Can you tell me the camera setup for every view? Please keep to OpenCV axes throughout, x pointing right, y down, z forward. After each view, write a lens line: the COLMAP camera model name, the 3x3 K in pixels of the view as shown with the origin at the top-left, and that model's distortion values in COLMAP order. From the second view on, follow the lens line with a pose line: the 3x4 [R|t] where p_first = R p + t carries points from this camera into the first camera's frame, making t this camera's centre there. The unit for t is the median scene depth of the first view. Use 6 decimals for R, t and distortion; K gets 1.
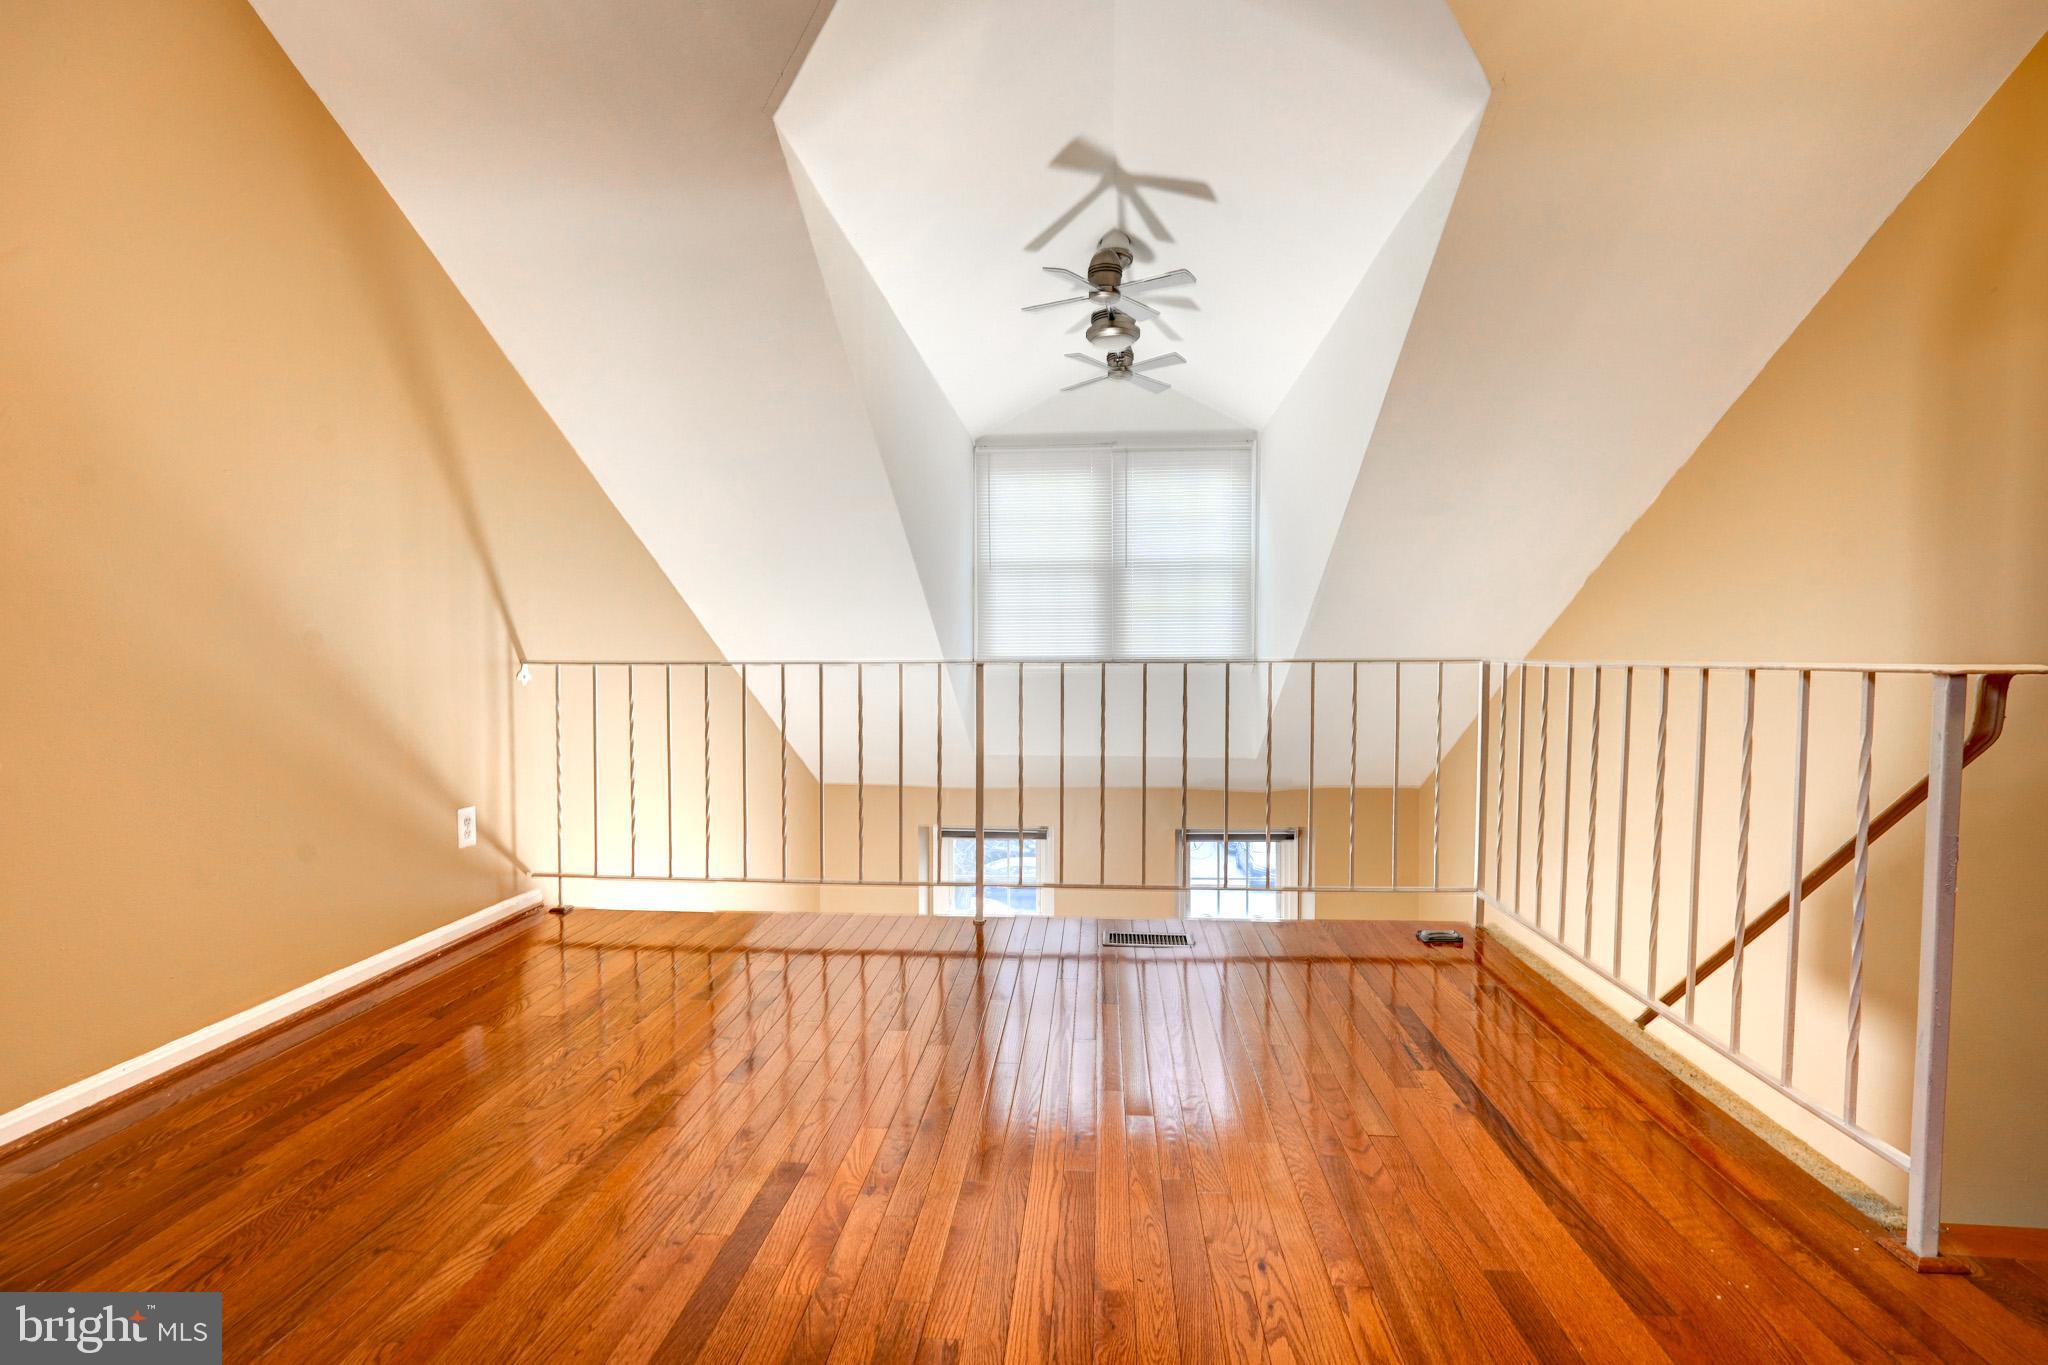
lens RADIAL K [[941.9, 0, 1026.7], [0, 941.9, 690.1], [0, 0, 1]] dist [-0.013556, 0.007669]
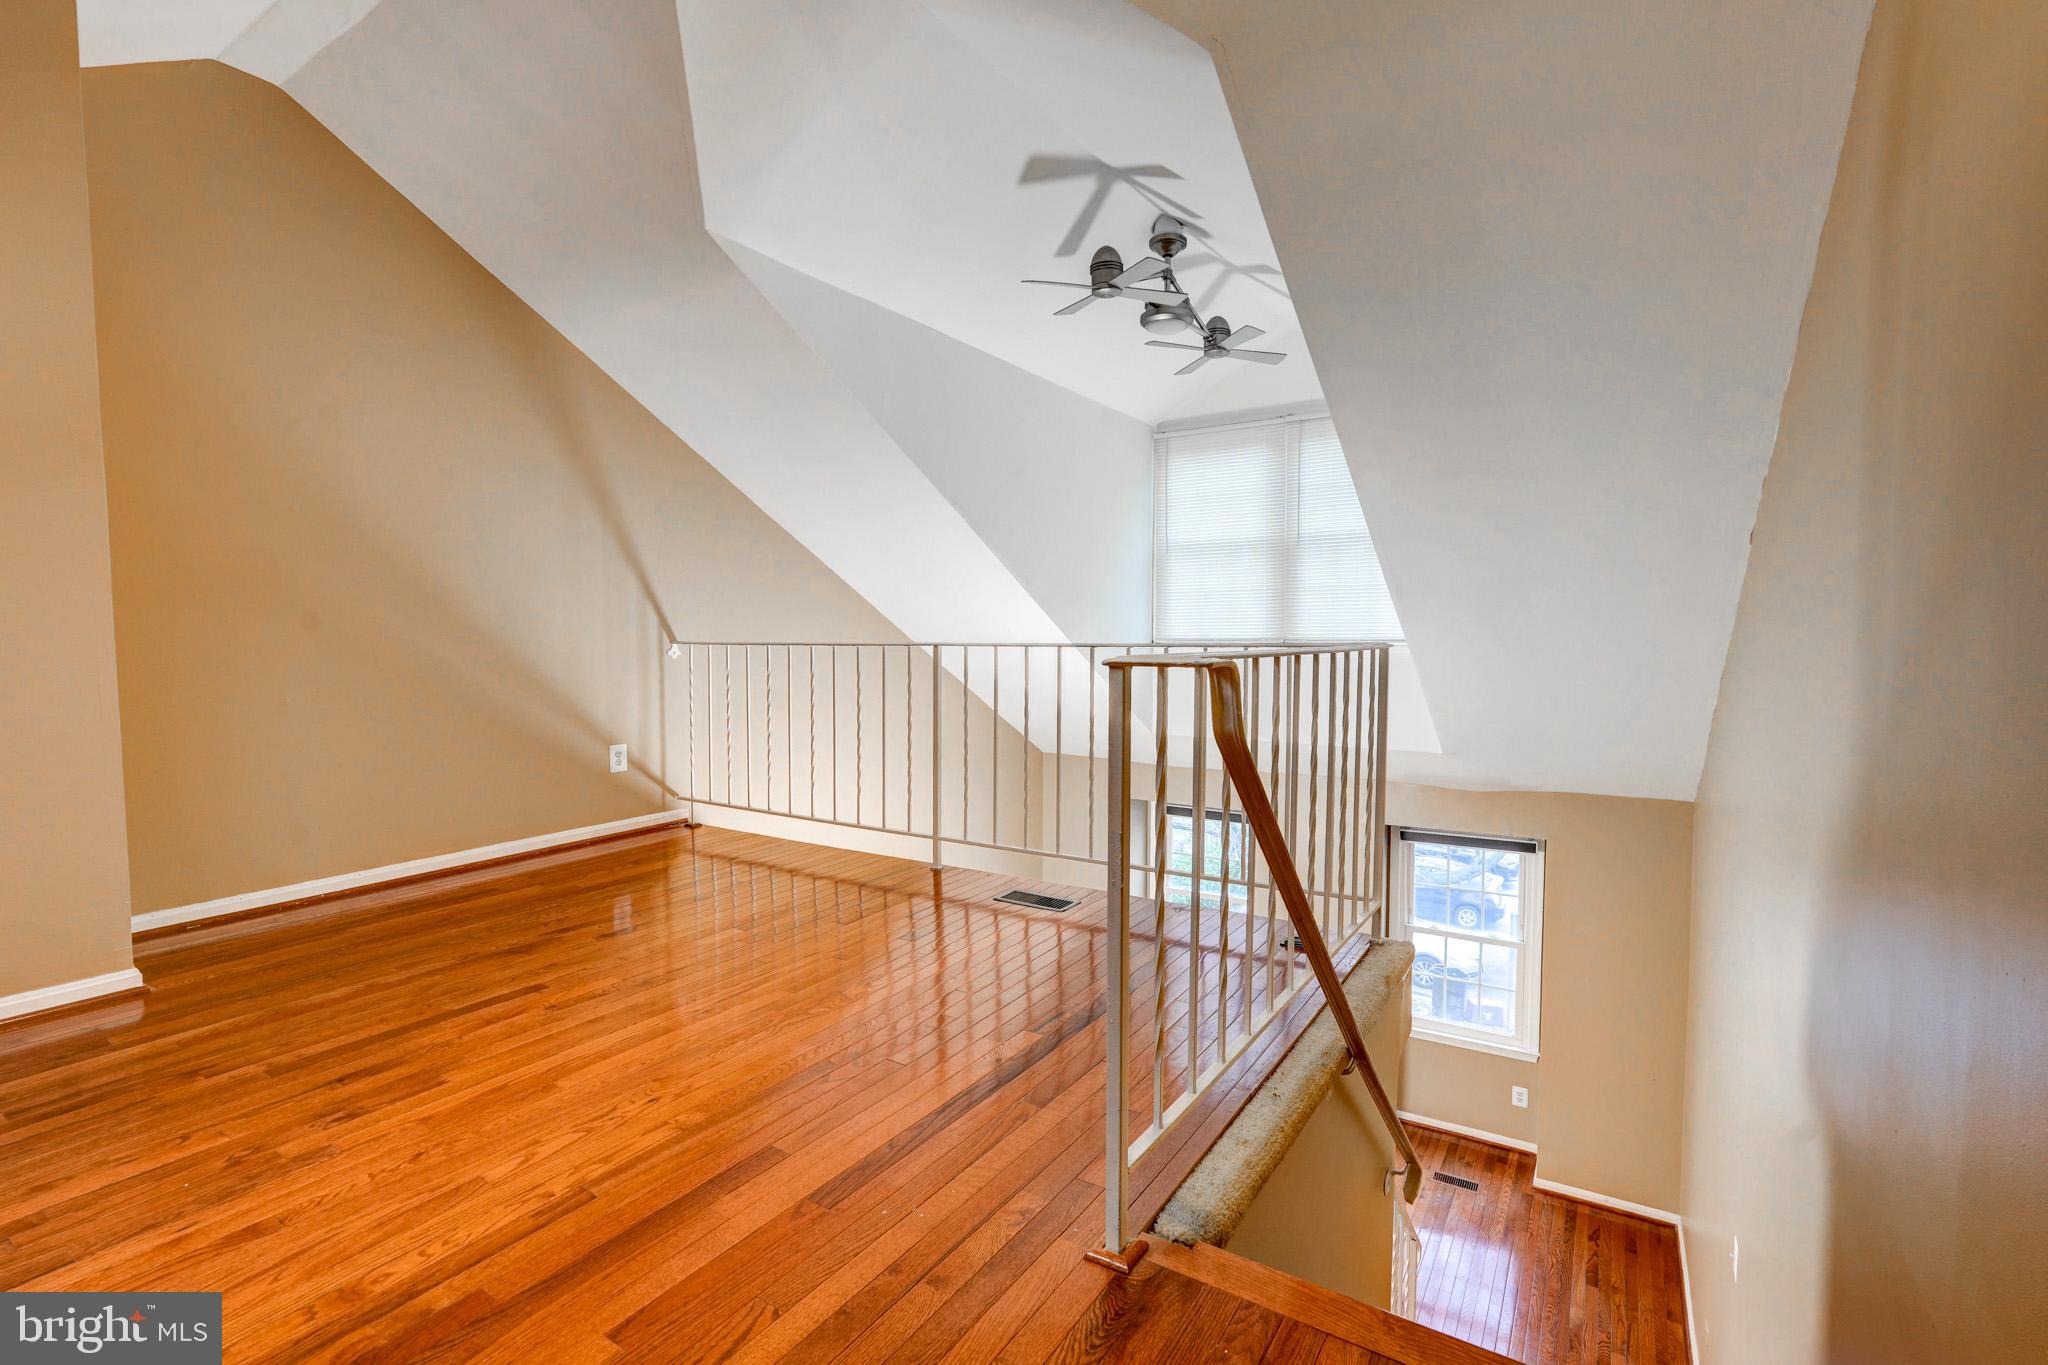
lens RADIAL K [[941.9, 0, 1016.7], [0, 941.9, 681.5], [0, 0, 1]] dist [-0.013556, 0.007669]
pose [[0.871639, 0.019497, -0.489760, 0.582375], [-0.015236, 0.999803, 0.012684, 0.002318], [0.489911, -0.003594, 0.871765, 0.049191]]
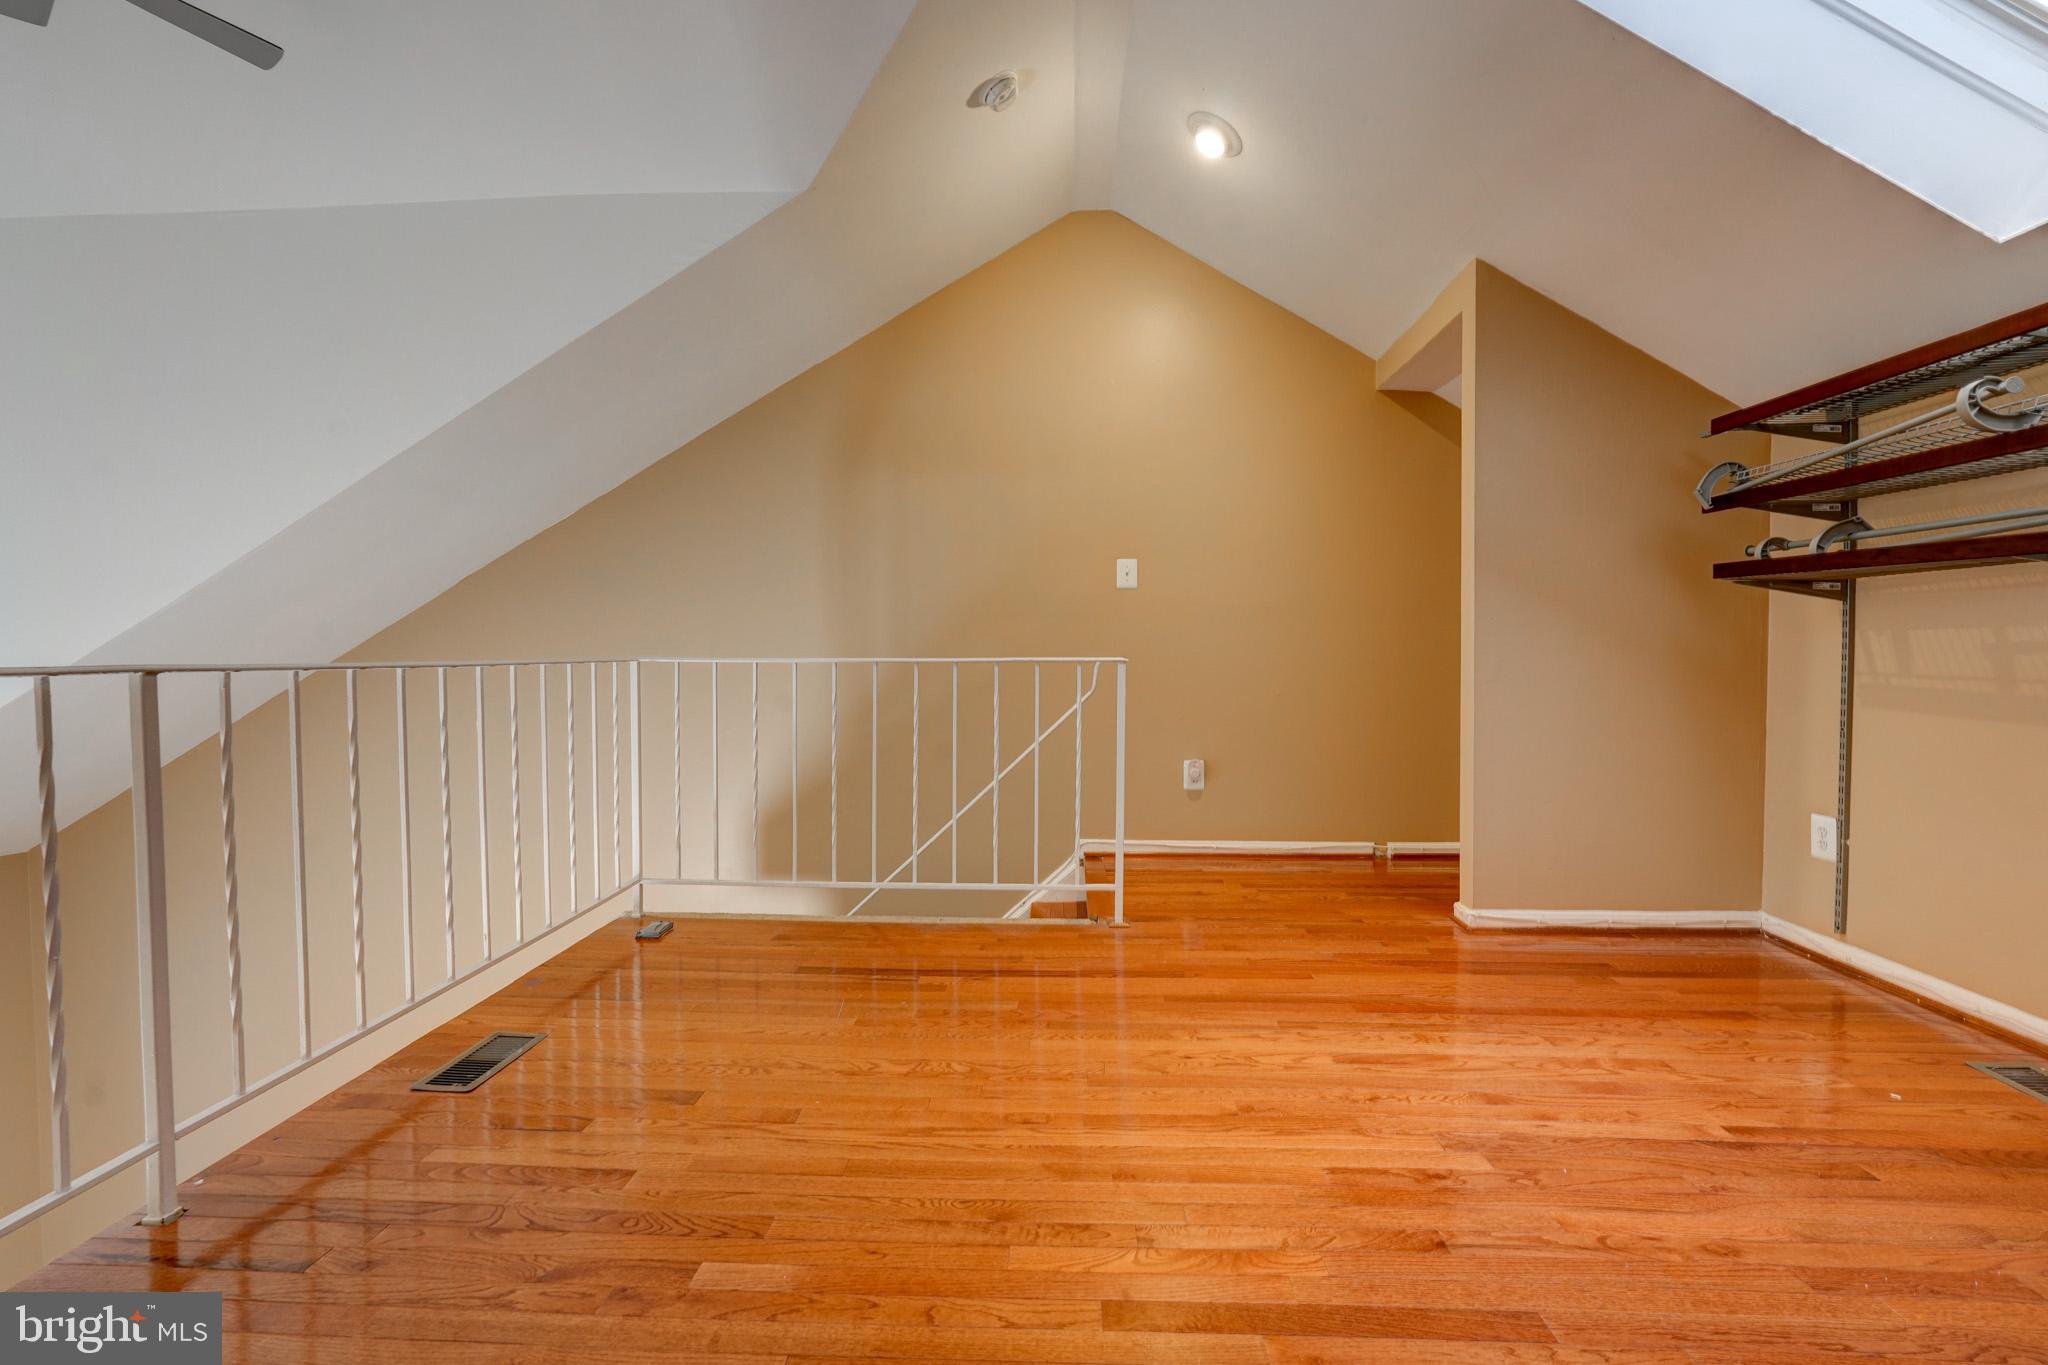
lens RADIAL K [[941.9, 0, 1035.0], [0, 941.9, 681.6], [0, 0, 1]] dist [-0.013556, 0.007669]
pose [[-0.061937, -0.034106, 0.997497, -0.526007], [0.040997, 0.998486, 0.036685, -0.019821], [-0.997238, 0.043167, -0.060445, 0.575174]]
